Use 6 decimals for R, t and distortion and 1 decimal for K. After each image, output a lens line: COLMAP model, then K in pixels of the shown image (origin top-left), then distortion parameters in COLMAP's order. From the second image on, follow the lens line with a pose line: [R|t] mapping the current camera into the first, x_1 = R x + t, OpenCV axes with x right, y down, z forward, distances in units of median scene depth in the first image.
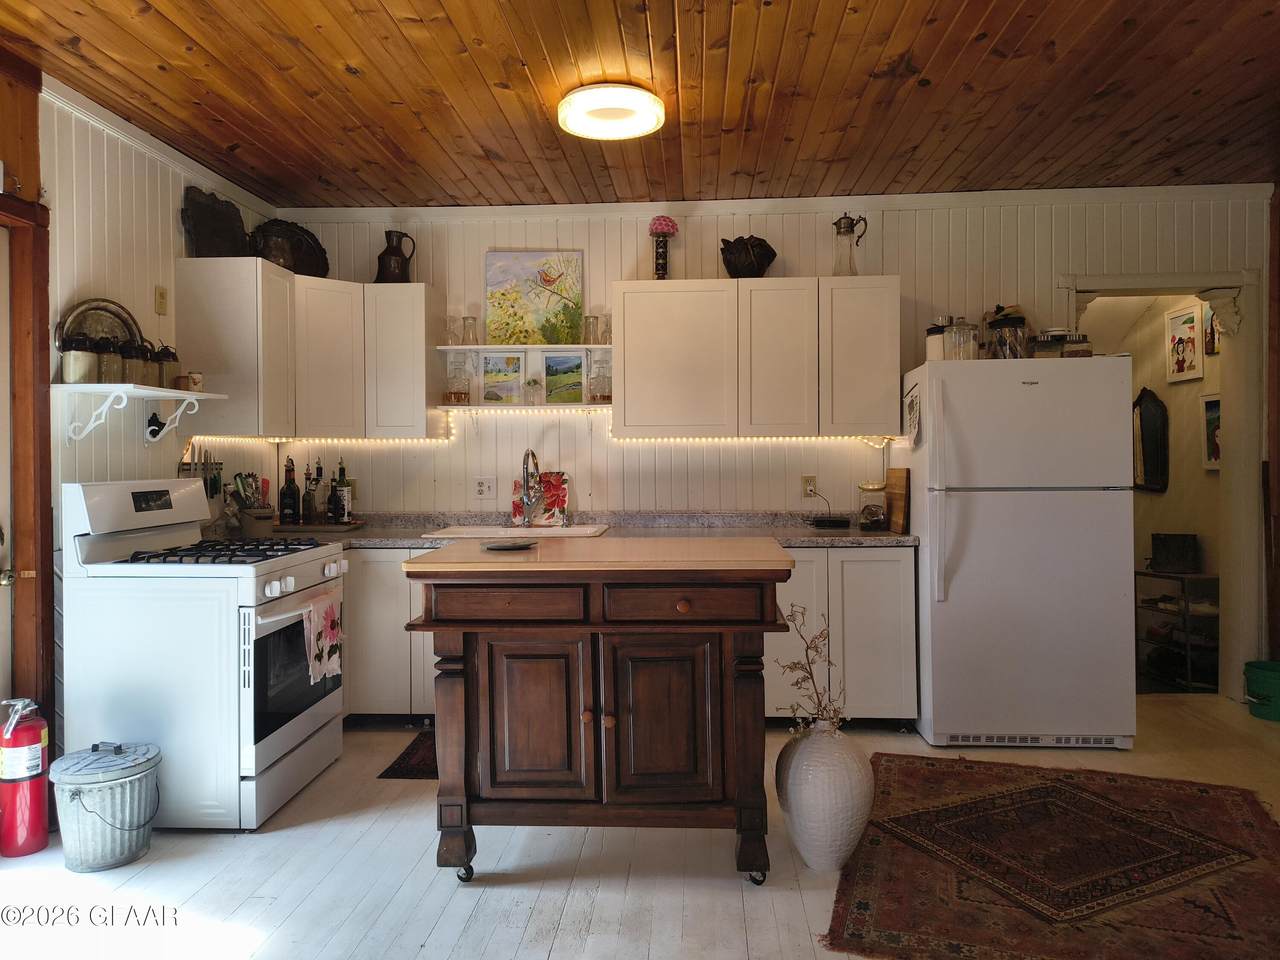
lens RADIAL K [[902.1, 0, 638.7], [0, 902.1, 452.2], [0, 0, 1]] dist [-0.000146, -0.000425]
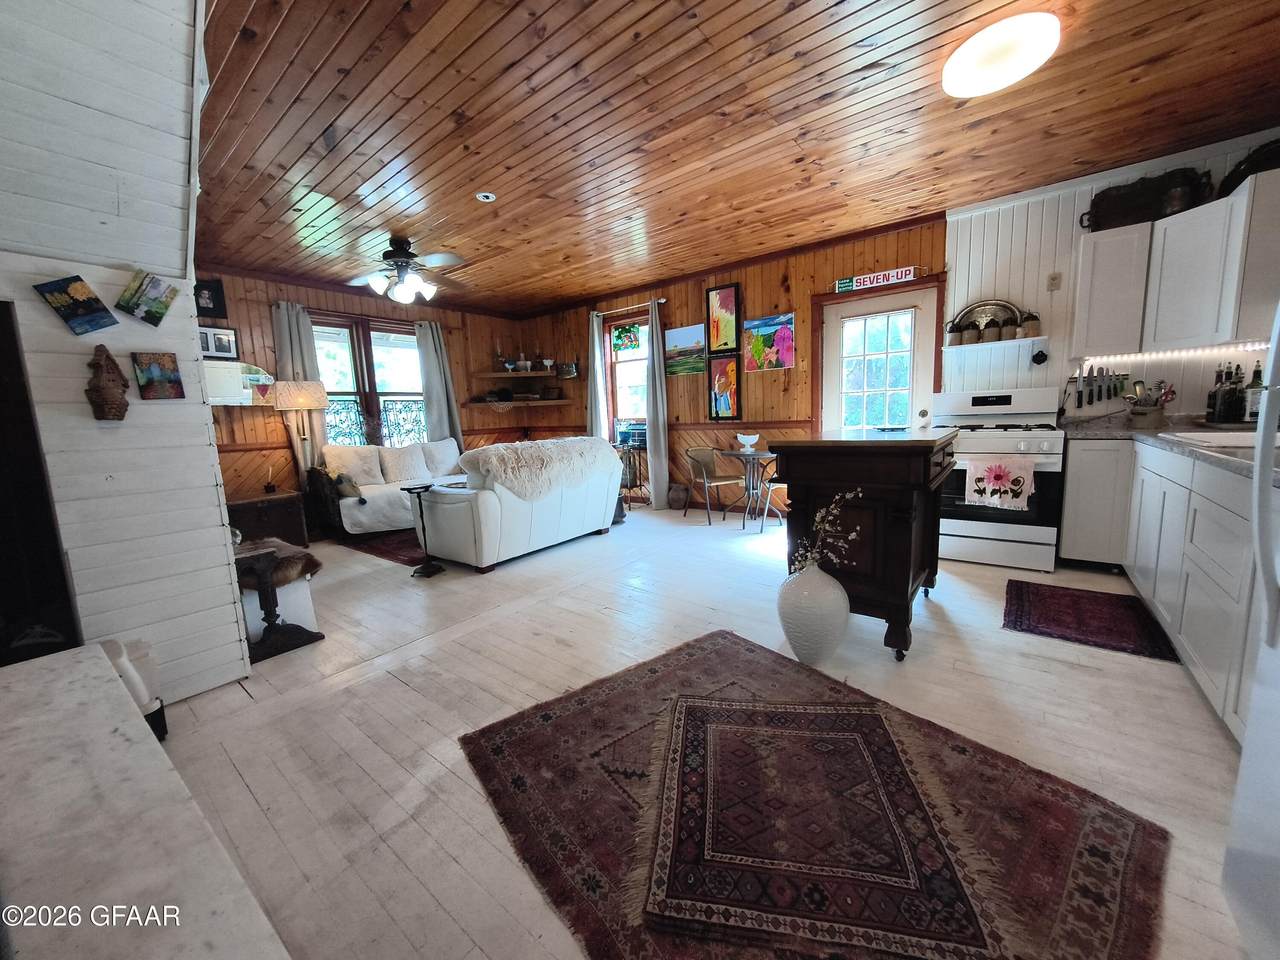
lens RADIAL K [[477.0, 0, 640.0], [0, 477.0, 480.0], [0, 0, 1]] dist [0.000516, 0.000031]
pose [[-0.563343, 0.146516, -0.813128, 0.819065], [0.048481, 0.988317, 0.144494, 0.039989], [0.824799, 0.041979, -0.563865, 1.037175]]
